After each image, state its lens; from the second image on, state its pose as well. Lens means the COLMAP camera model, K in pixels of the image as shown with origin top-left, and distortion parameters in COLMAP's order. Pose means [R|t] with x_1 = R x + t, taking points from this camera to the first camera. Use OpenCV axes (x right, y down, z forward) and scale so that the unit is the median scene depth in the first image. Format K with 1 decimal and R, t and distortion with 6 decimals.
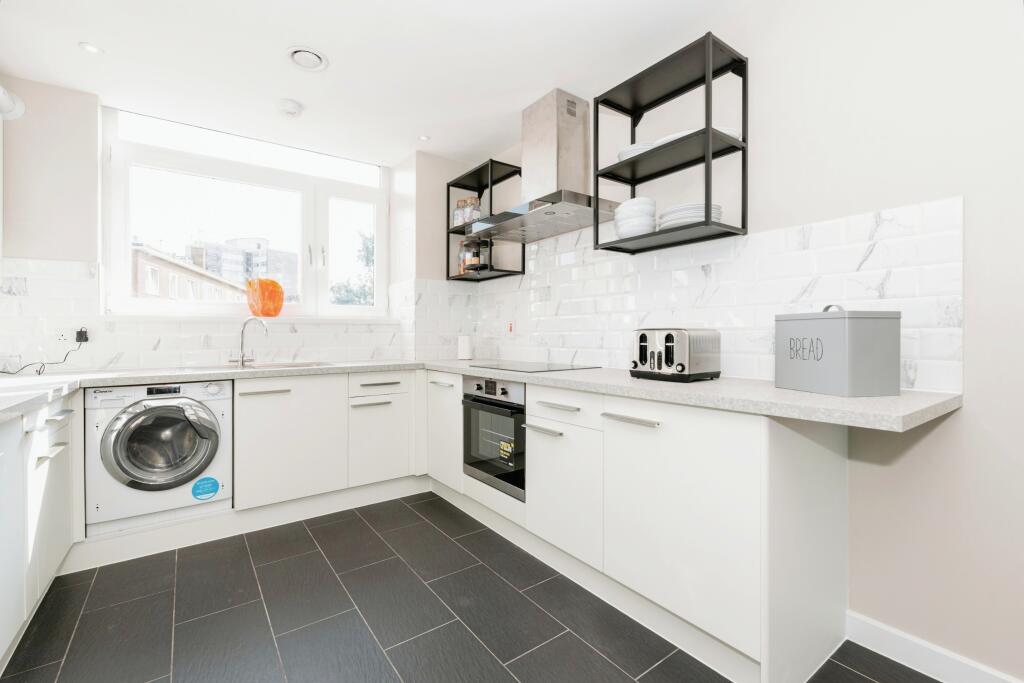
lens RADIAL K [[441.9, 0, 503.3], [0, 441.9, 331.6], [0, 0, 1]] dist [-0.001441, -0.001694]
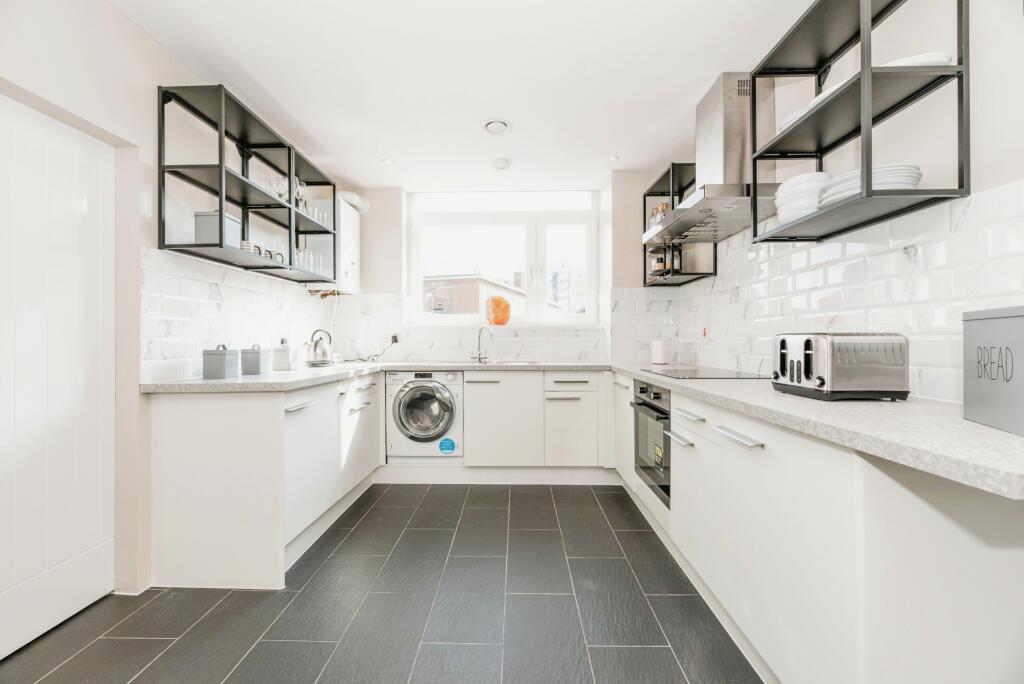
lens RADIAL K [[411.1, 0, 508.9], [0, 411.1, 333.8], [0, 0, 1]] dist [-0.010199, -0.000294]
pose [[0.801139, -0.003261, -0.598469, 0.272339], [-0.000477, 0.999981, -0.006087, -0.000104], [0.598478, 0.005162, 0.801123, 0.049773]]
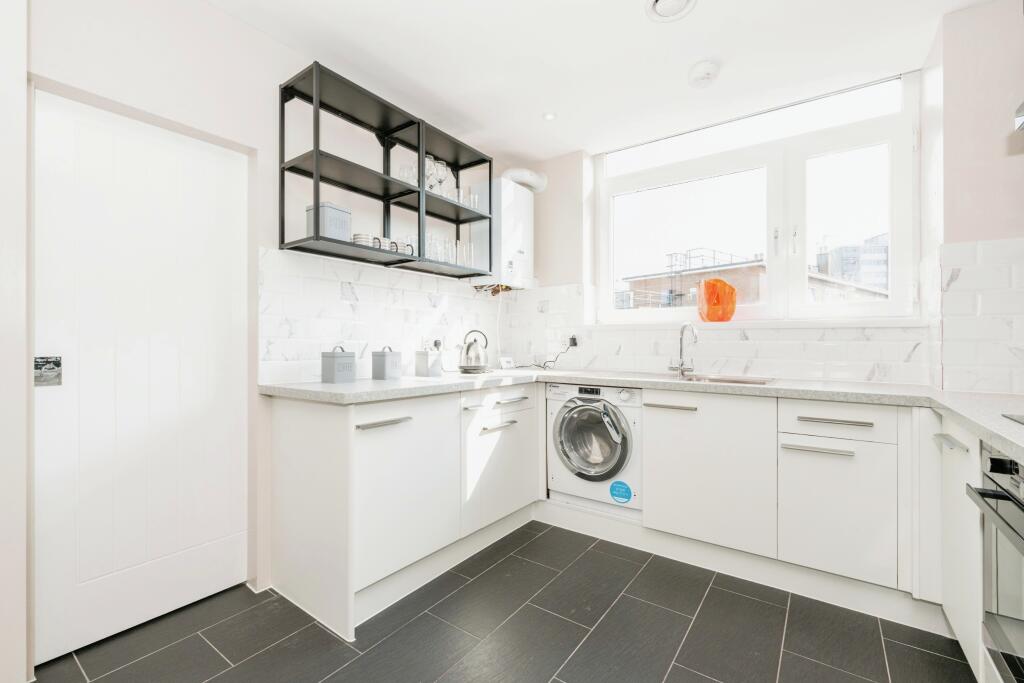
lens RADIAL K [[441.9, 0, 508.8], [0, 441.9, 337.6], [0, 0, 1]] dist [-0.001441, -0.001694]
pose [[0.318079, -0.000559, -0.948064, 0.204943], [-0.004098, 0.999990, -0.001964, 0.000960], [0.948055, 0.004510, 0.318074, 0.410053]]
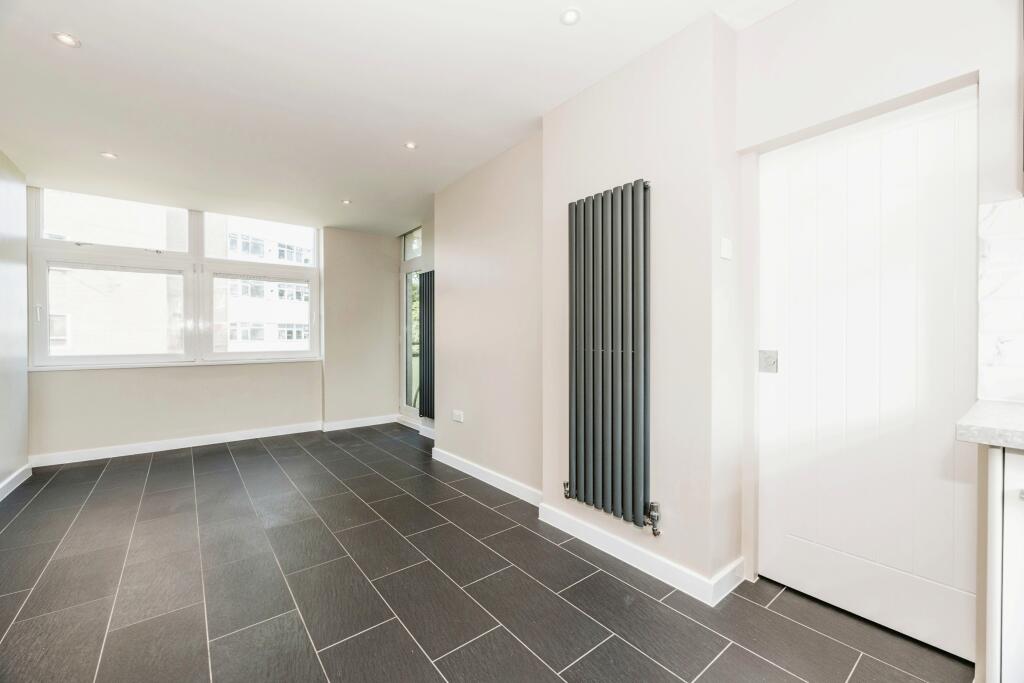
lens RADIAL K [[411.1, 0, 513.6], [0, 411.1, 341.0], [0, 0, 1]] dist [-0.010199, -0.000294]
pose [[-0.998725, 0.004549, -0.050276, -0.075583], [0.004585, 0.999989, -0.000599, 0.009837], [0.050273, -0.000829, -0.998735, 0.738669]]
